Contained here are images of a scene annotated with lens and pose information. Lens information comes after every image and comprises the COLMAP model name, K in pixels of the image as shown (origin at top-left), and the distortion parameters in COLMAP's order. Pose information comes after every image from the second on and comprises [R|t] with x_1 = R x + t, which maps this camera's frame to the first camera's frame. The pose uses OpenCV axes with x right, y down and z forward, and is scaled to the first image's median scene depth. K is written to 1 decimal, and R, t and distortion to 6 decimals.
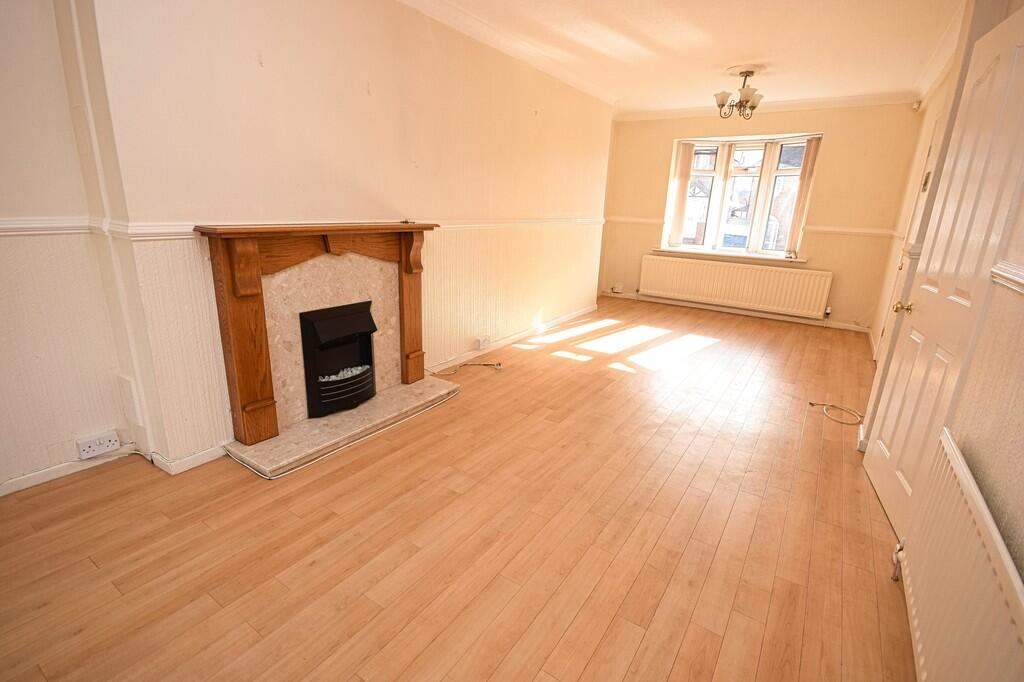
lens RADIAL K [[463.3, 0, 509.7], [0, 463.3, 340.1], [0, 0, 1]] dist [-0.001424, 0.000182]
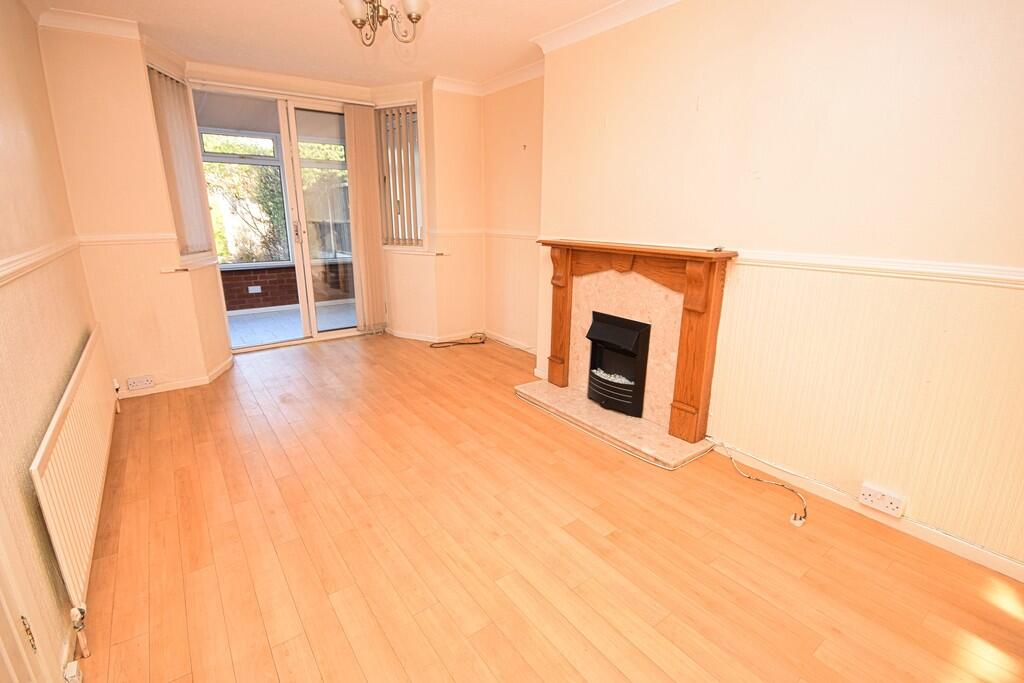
lens RADIAL K [[463.3, 0, 509.7], [0, 463.3, 340.6], [0, 0, 1]] dist [-0.001424, 0.000182]
pose [[-0.315497, 0.215426, -0.924150, 0.795010], [-0.285245, 0.907318, 0.308883, -0.304755], [0.905040, 0.361061, -0.224807, 1.076715]]
